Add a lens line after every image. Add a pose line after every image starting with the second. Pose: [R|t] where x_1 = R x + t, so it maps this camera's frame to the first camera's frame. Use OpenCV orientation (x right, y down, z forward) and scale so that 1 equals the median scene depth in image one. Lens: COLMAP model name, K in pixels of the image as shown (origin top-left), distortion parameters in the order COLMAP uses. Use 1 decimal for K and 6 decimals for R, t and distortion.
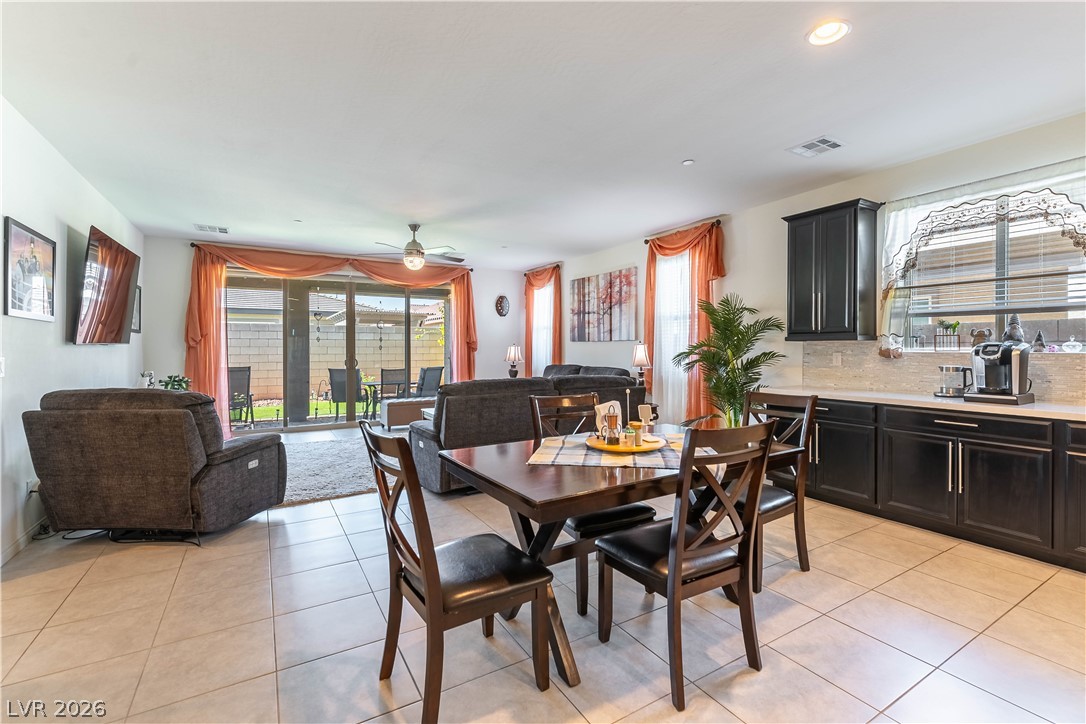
lens RADIAL K [[487.4, 0, 553.7], [0, 487.4, 350.9], [0, 0, 1]] dist [0.002466, 0.000148]
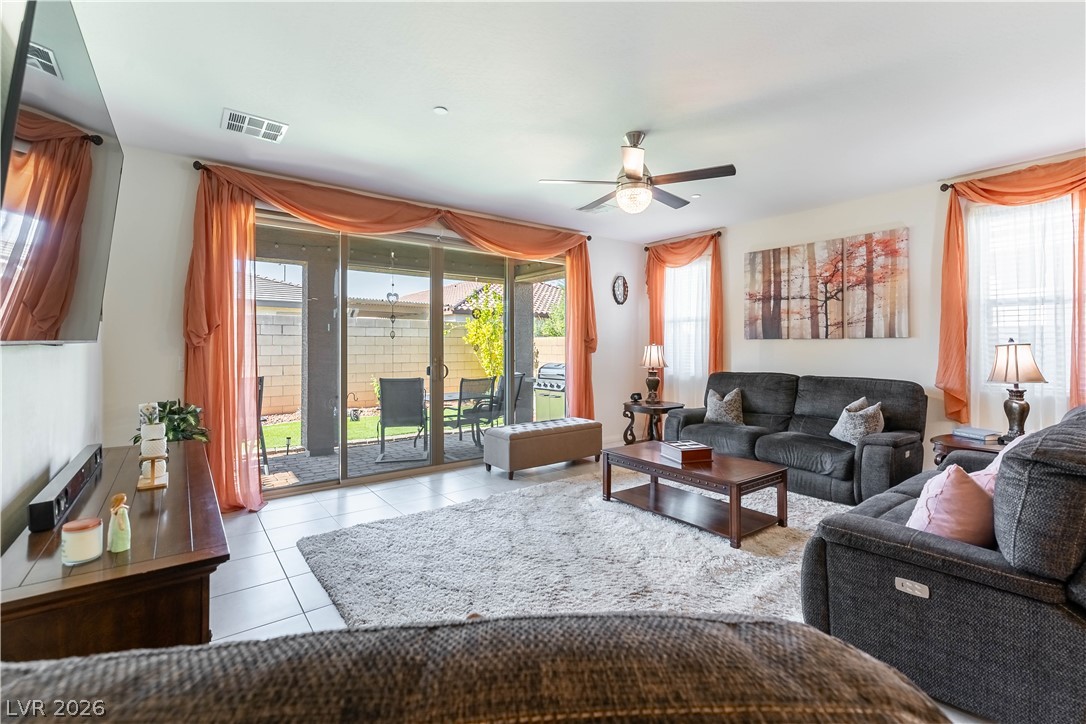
lens RADIAL K [[487.4, 0, 556.2], [0, 487.4, 346.9], [0, 0, 1]] dist [0.002466, 0.000148]
pose [[0.993440, -0.000140, 0.114355, -0.363727], [0.000387, 0.999998, -0.002135, -0.007046], [-0.114354, 0.002165, 0.993438, 0.365603]]
